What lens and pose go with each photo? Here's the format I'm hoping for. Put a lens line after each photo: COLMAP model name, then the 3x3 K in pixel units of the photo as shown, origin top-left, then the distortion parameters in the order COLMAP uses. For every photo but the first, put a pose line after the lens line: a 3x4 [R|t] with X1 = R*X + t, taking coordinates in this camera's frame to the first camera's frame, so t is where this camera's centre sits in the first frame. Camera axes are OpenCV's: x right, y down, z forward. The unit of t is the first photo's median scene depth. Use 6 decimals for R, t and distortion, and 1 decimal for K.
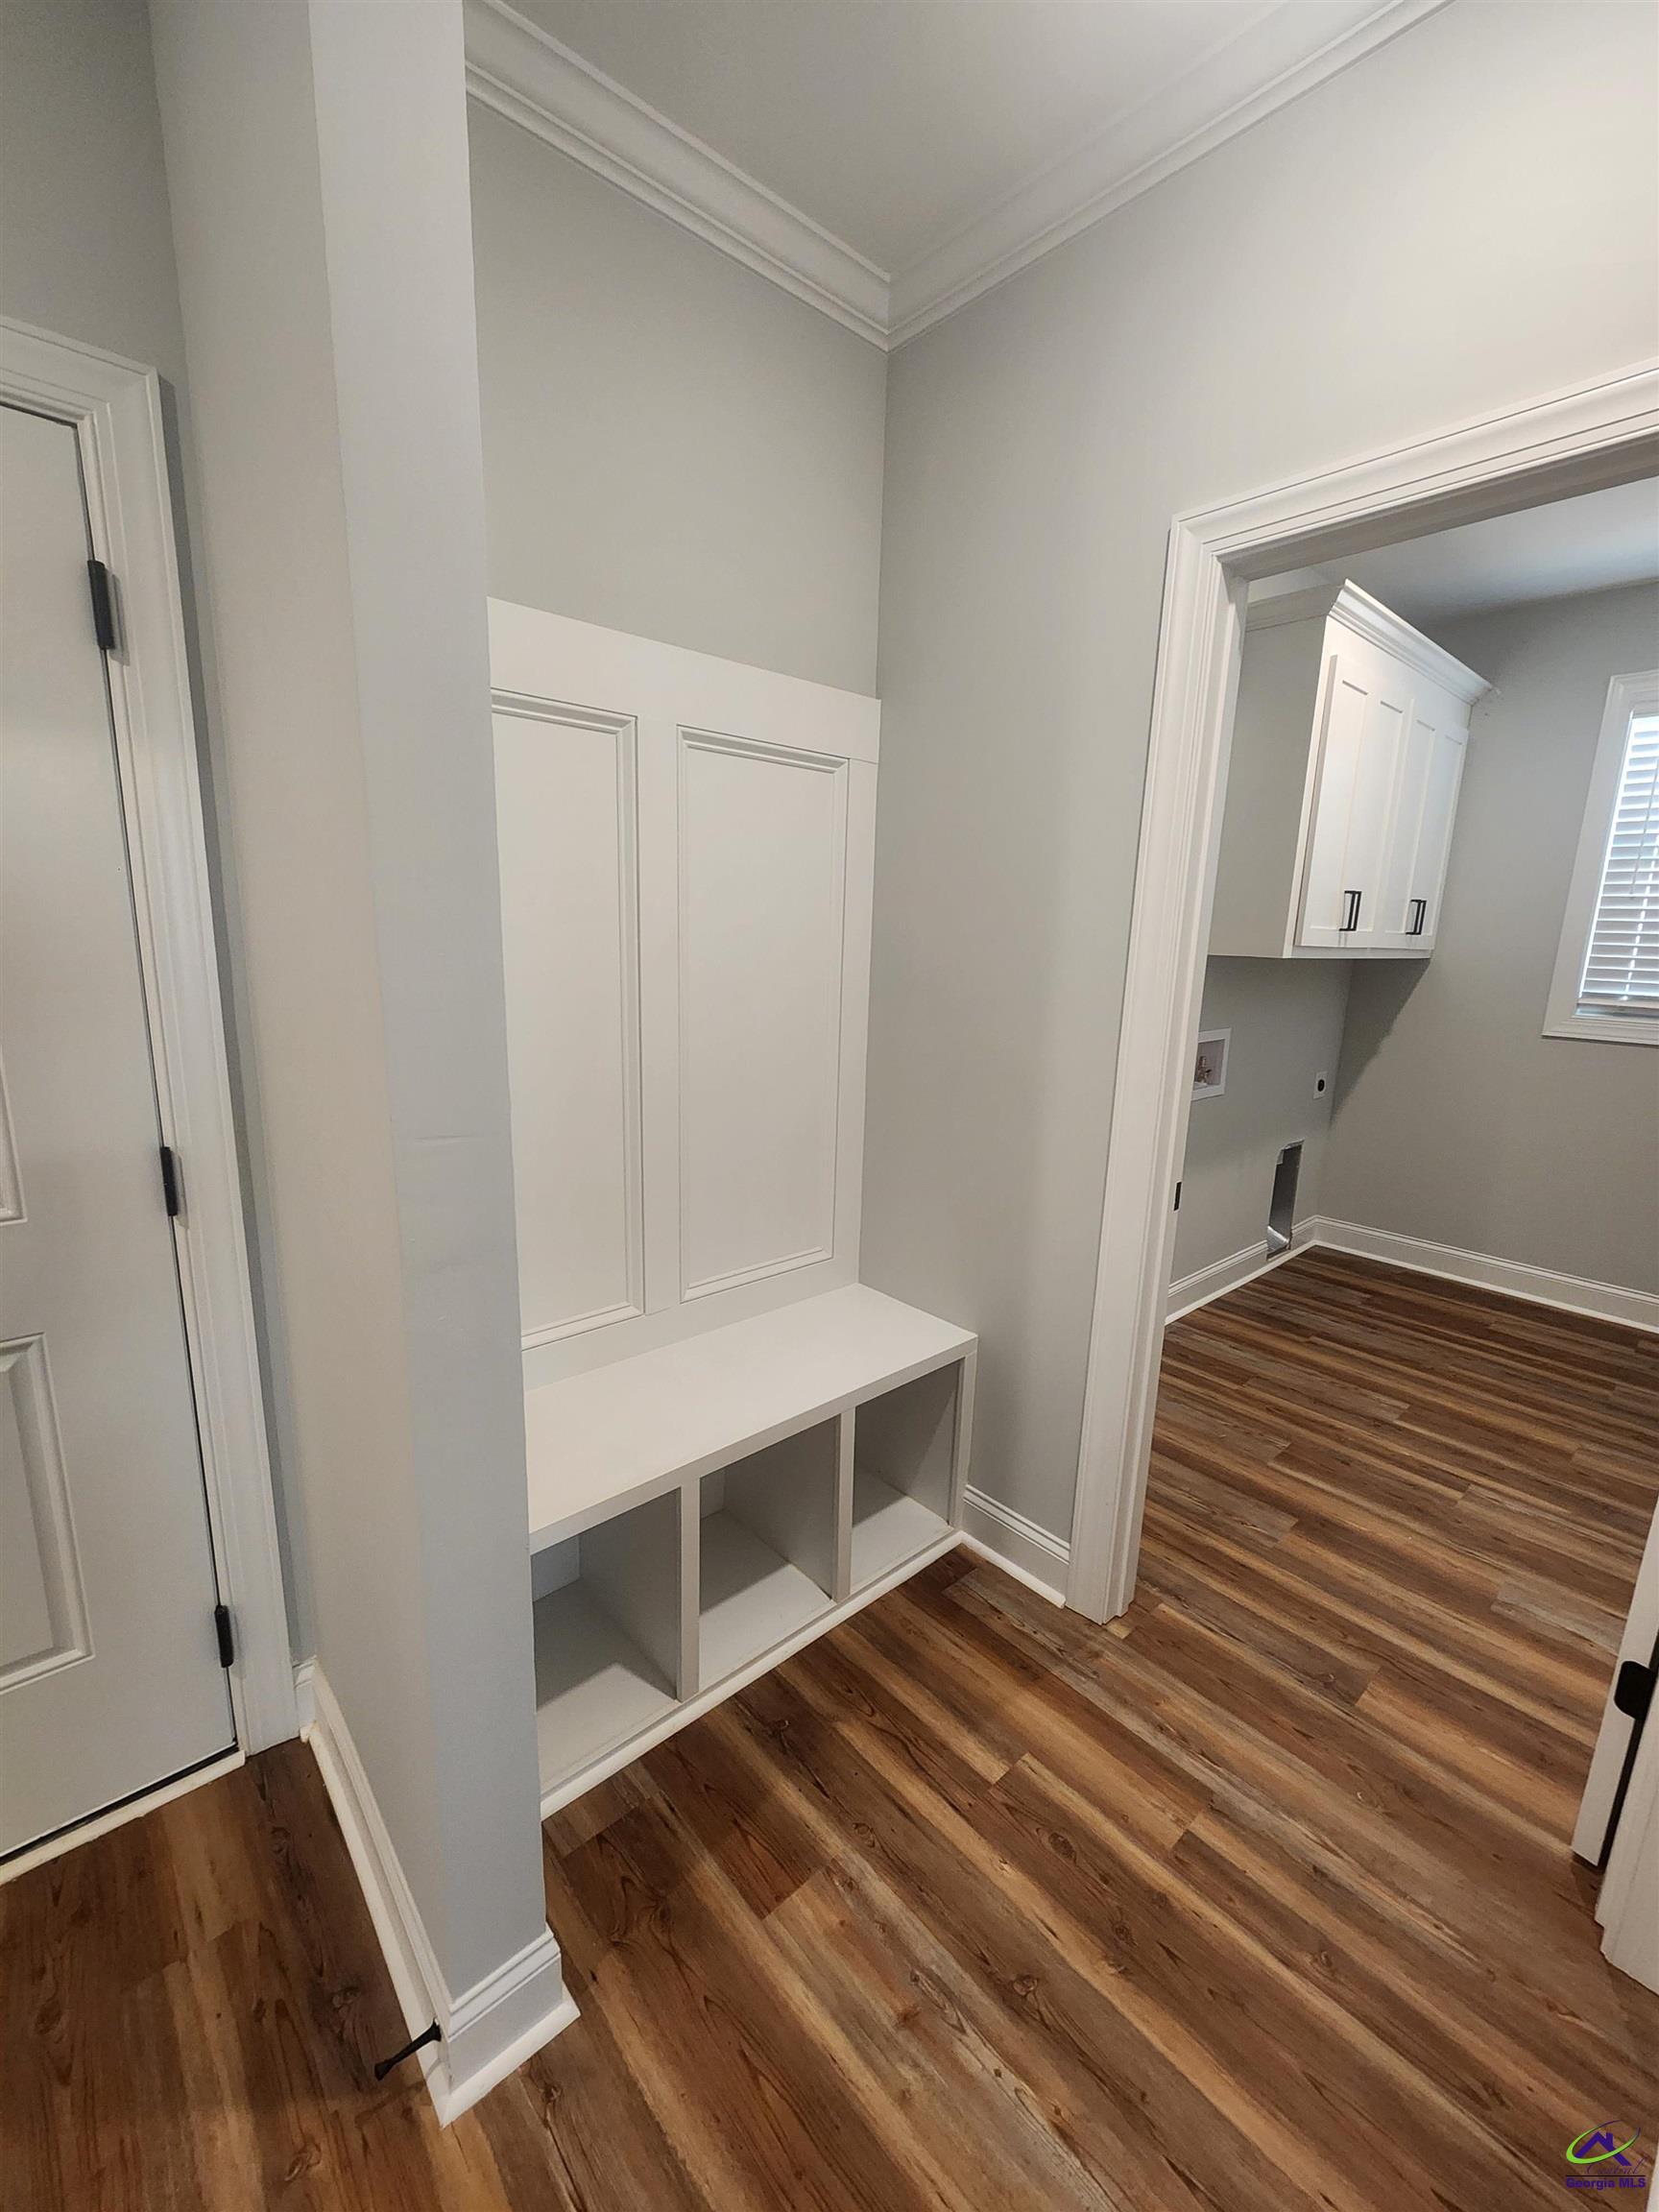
lens RADIAL K [[893.0, 0, 829.5], [0, 893.0, 1106.0], [0, 0, 1]] dist [-0.000699, 0.000212]
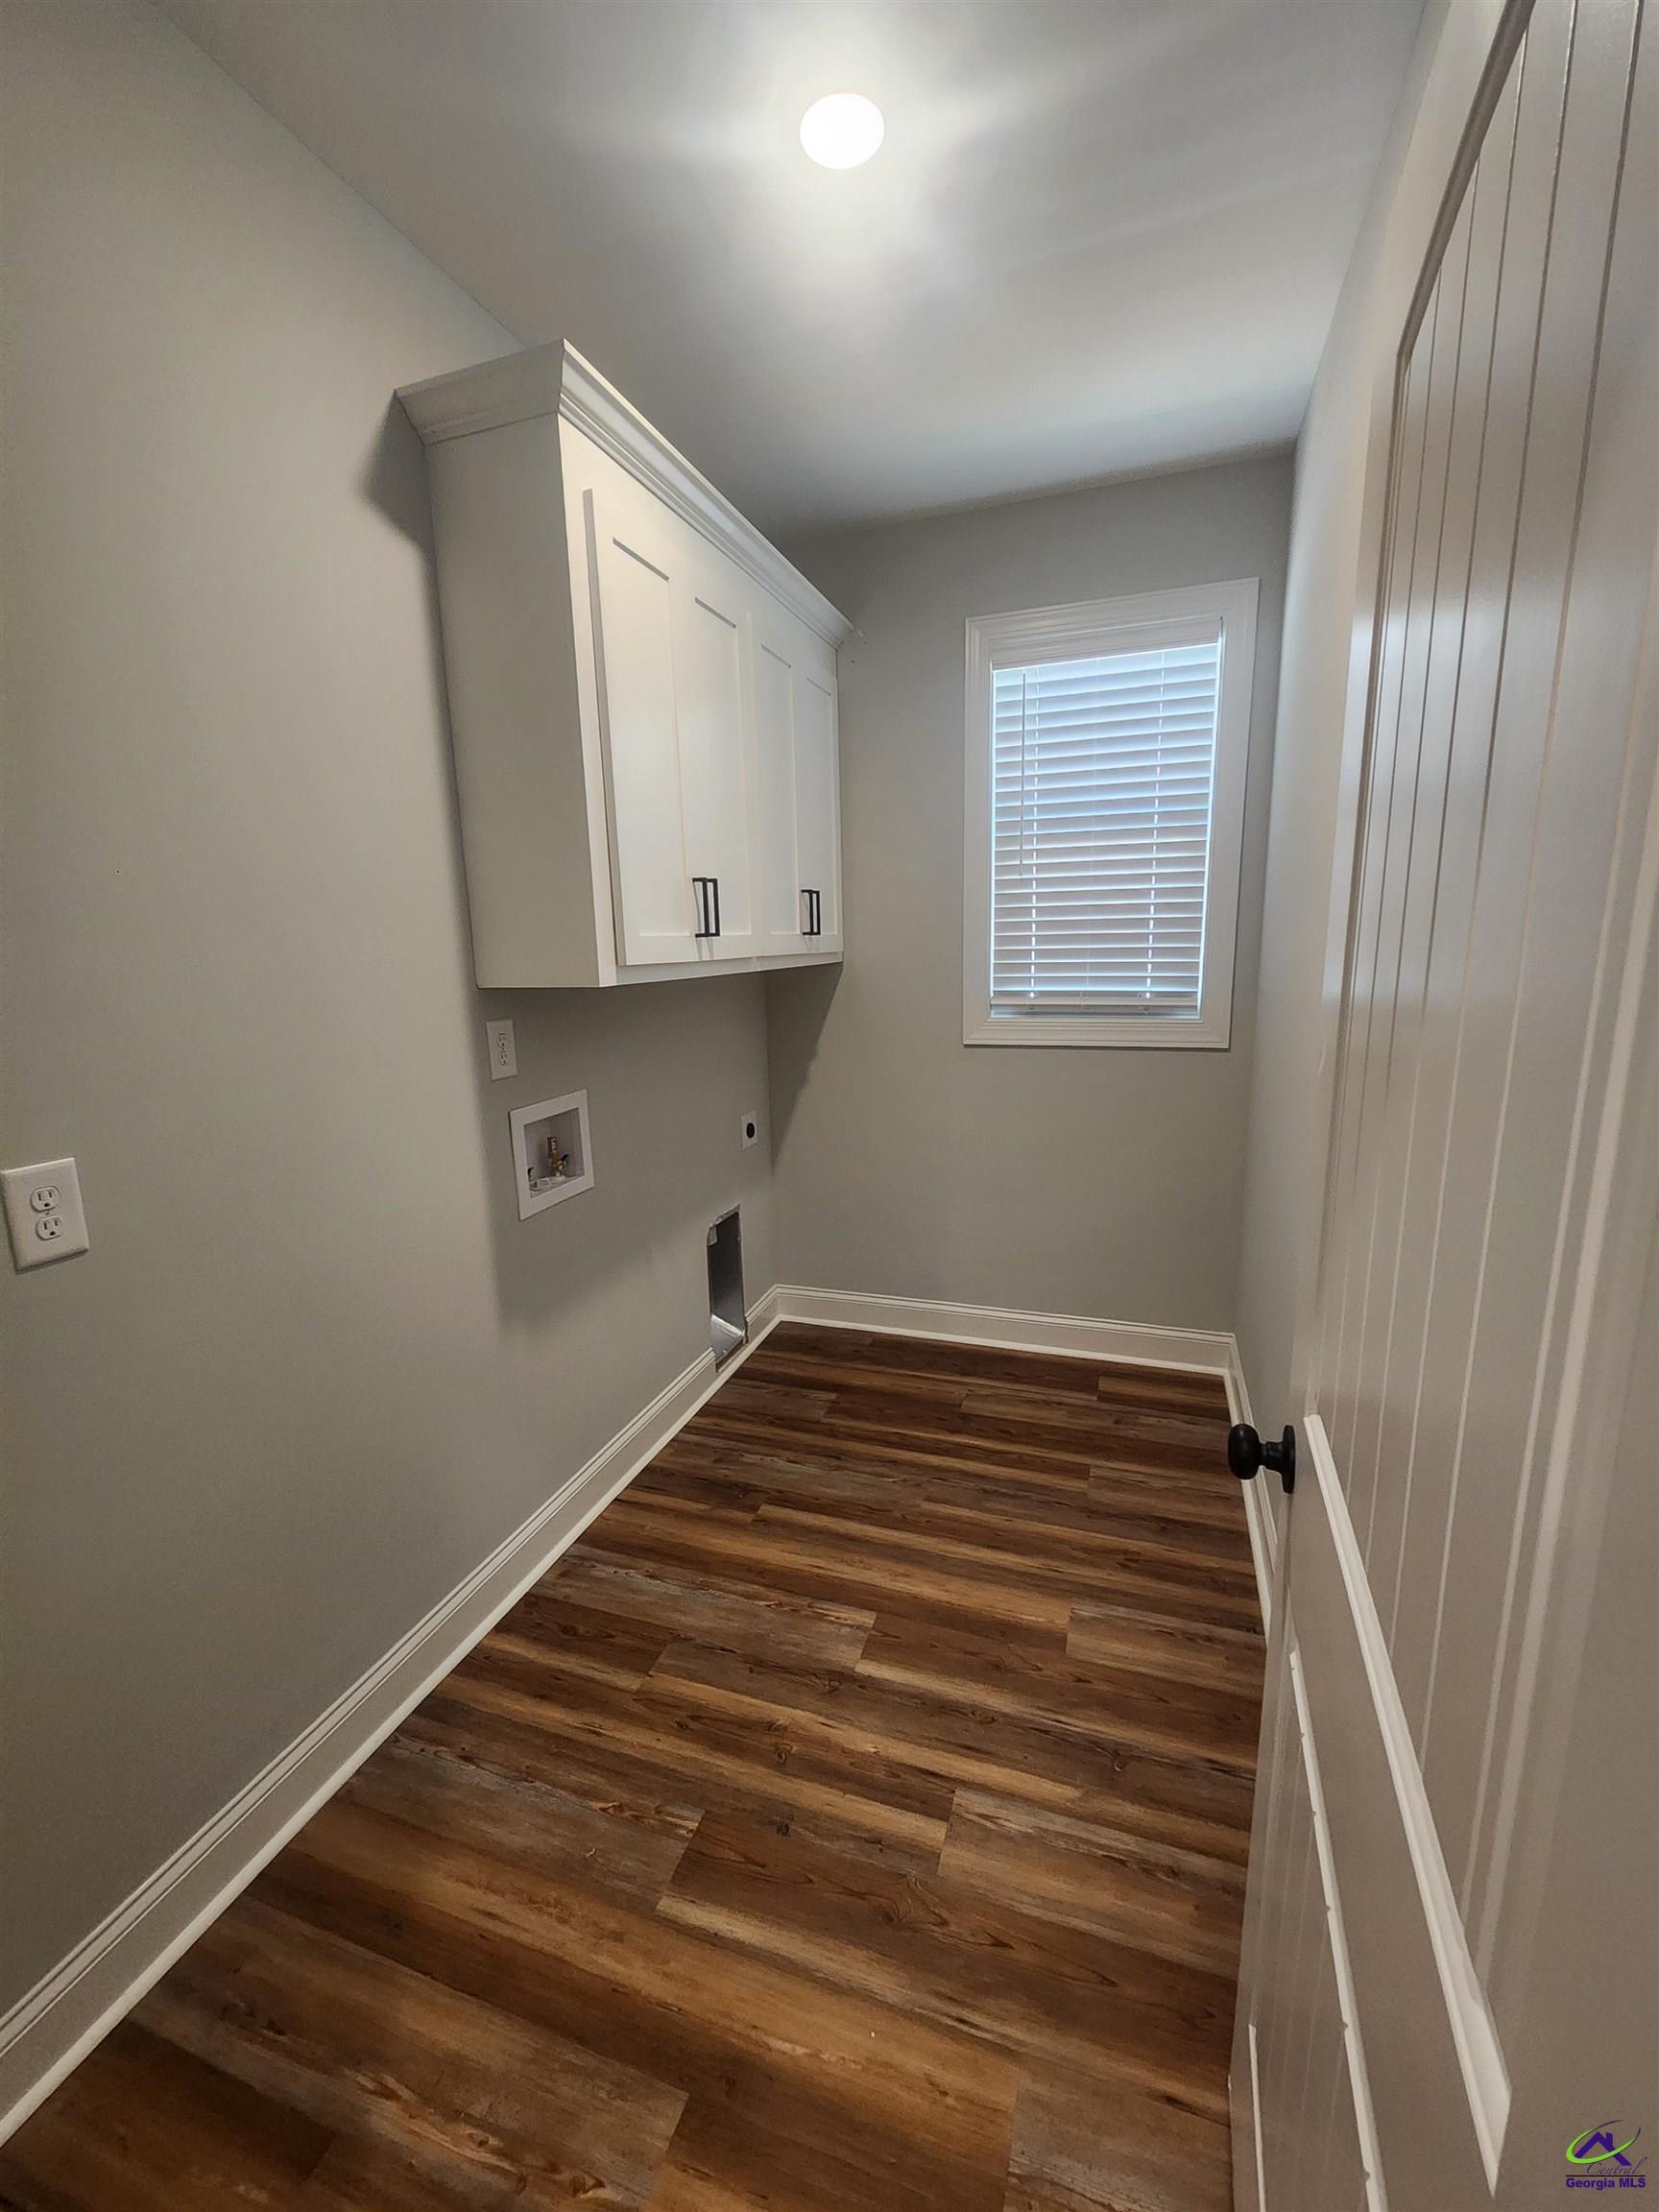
lens RADIAL K [[893.0, 0, 829.5], [0, 893.0, 1106.0], [0, 0, 1]] dist [-0.000699, 0.000212]
pose [[0.872088, -0.143435, 0.467855, 0.304162], [0.147386, 0.988672, 0.028379, -0.069261], [-0.466625, 0.044206, 0.883350, 0.337154]]
